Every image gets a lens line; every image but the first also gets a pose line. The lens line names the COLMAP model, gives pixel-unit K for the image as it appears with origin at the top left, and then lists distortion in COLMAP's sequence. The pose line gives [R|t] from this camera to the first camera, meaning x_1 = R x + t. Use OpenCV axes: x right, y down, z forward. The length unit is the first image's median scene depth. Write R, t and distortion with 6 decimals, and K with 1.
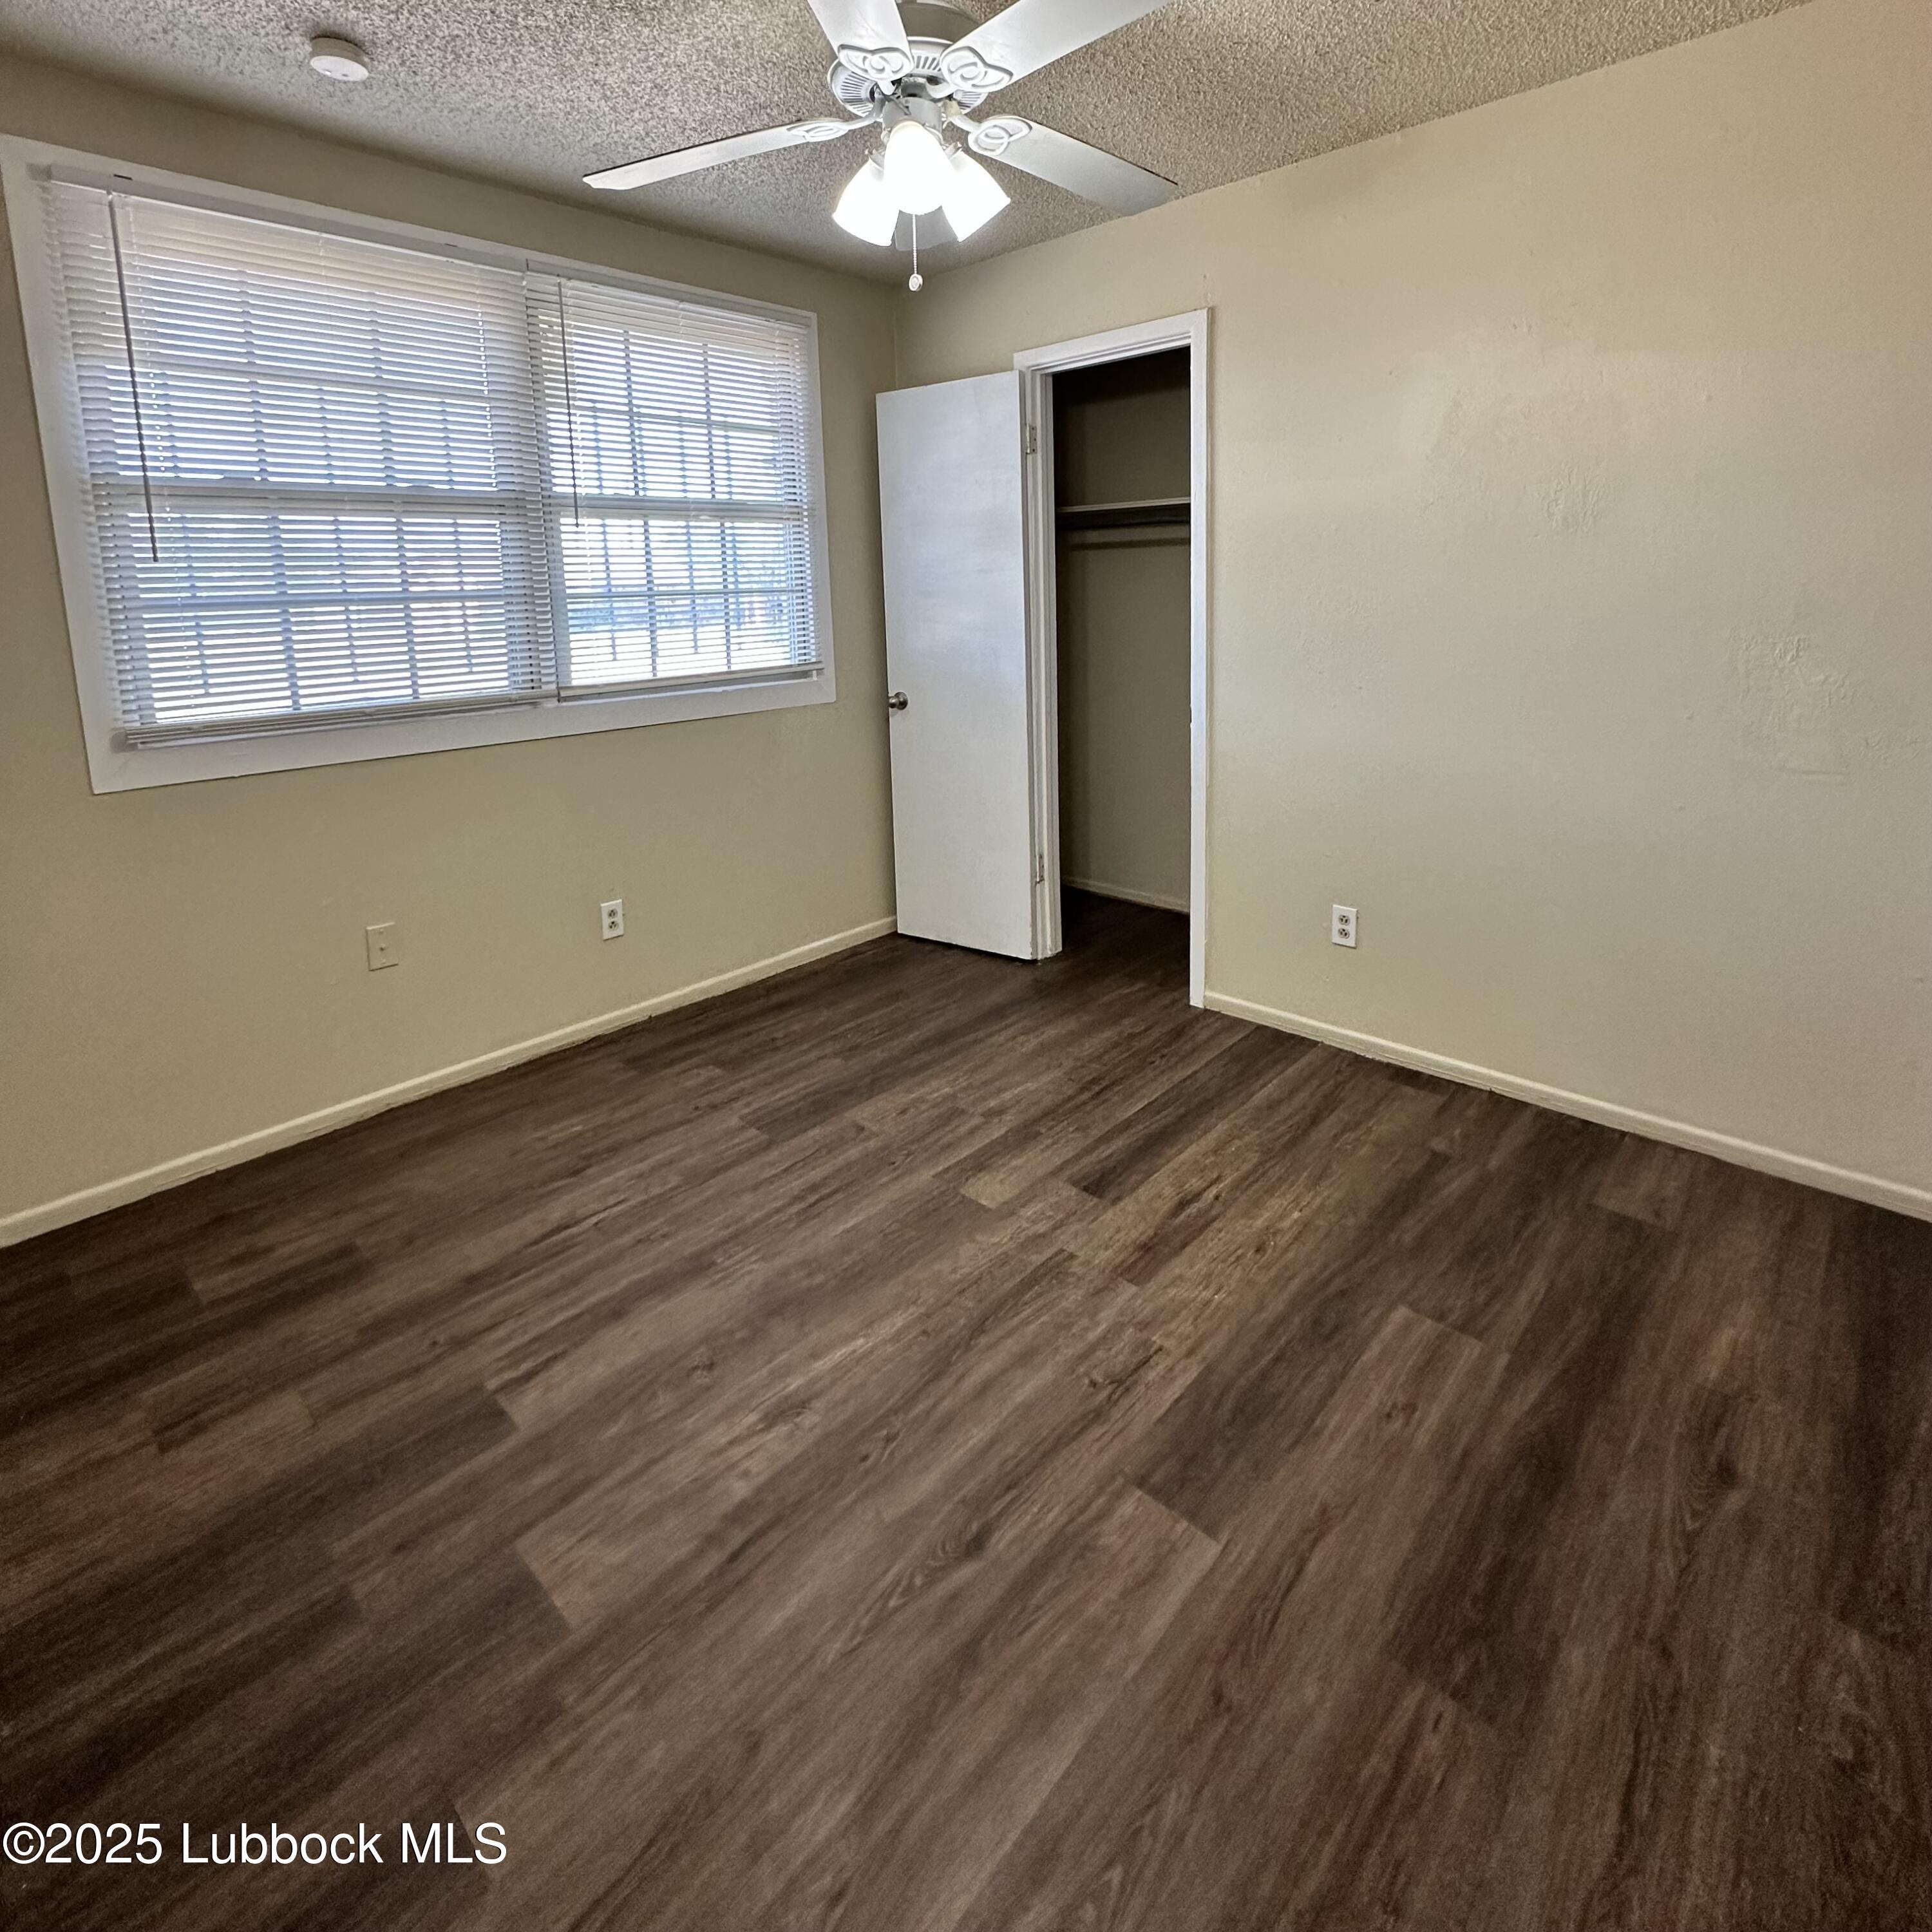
lens RADIAL K [[984.0, 0, 965.9], [0, 984.0, 971.2], [0, 0, 1]] dist [0.002135, -0.002730]
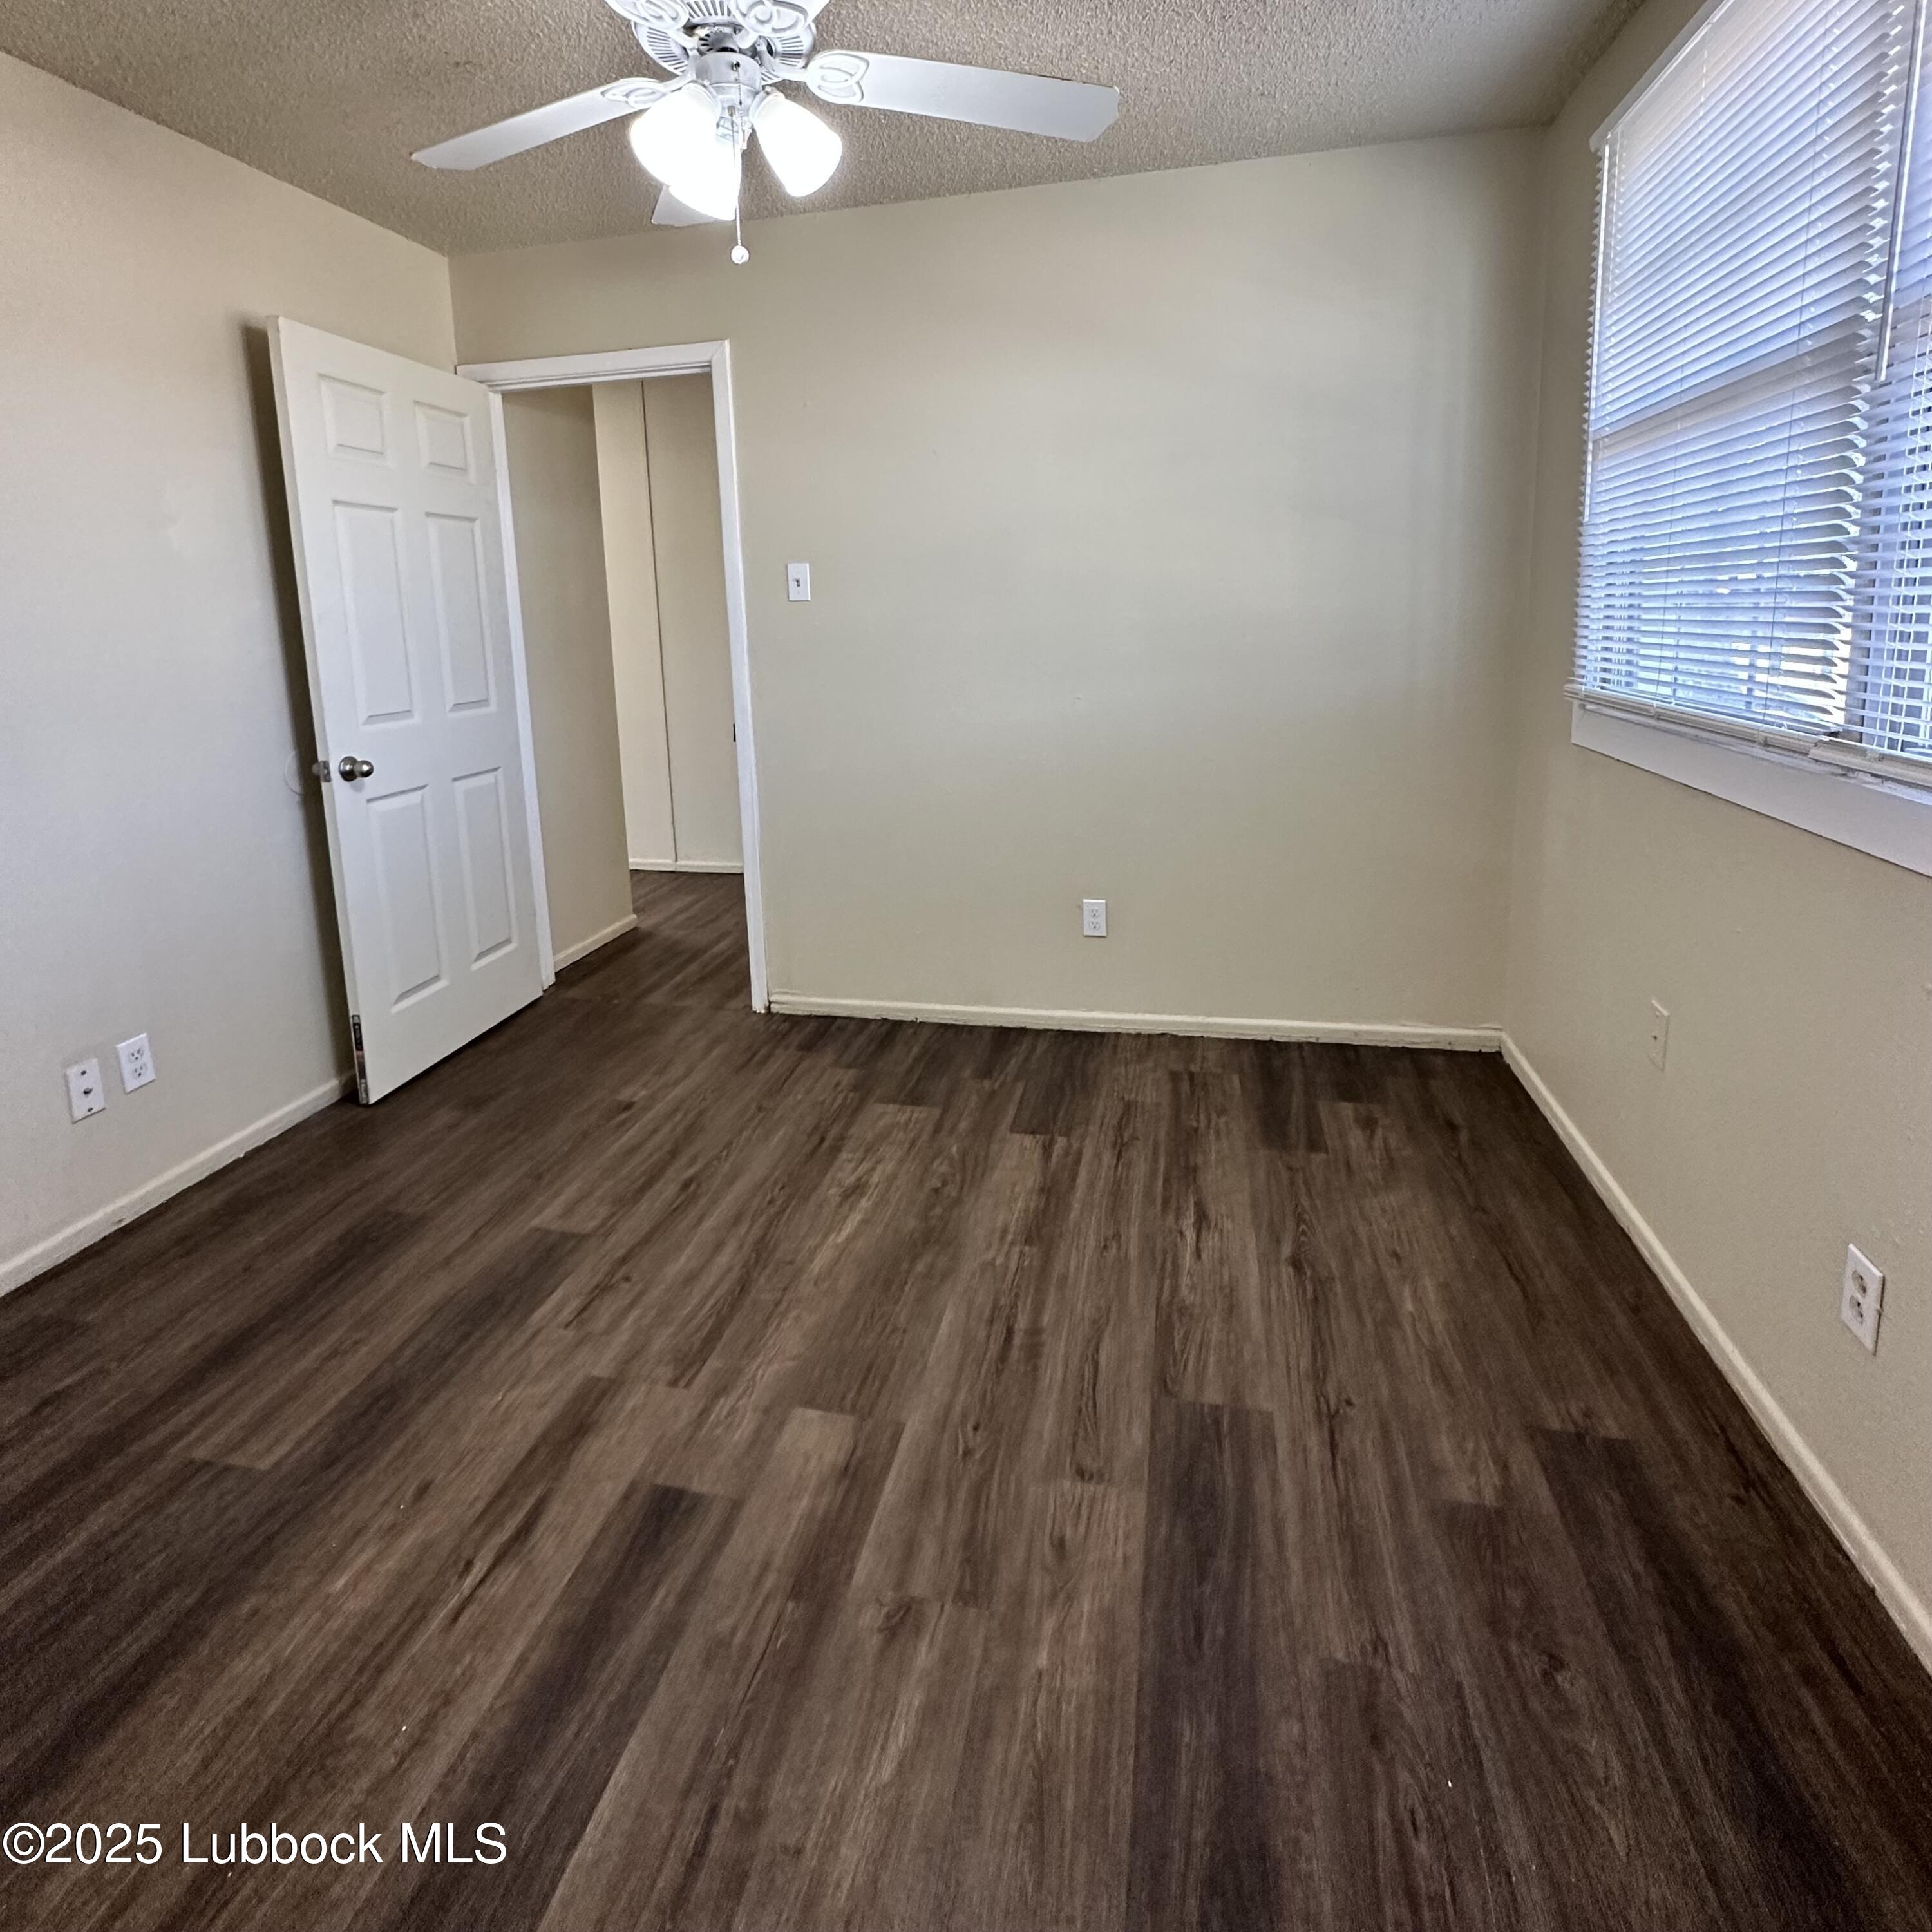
lens RADIAL K [[984.0, 0, 968.3], [0, 984.0, 957.8], [0, 0, 1]] dist [0.002135, -0.002730]
pose [[-0.858359, 0.215928, -0.465399, 0.205170], [-0.142283, 0.771352, 0.620299, -0.553756], [0.492926, 0.598657, -0.631374, 1.439770]]
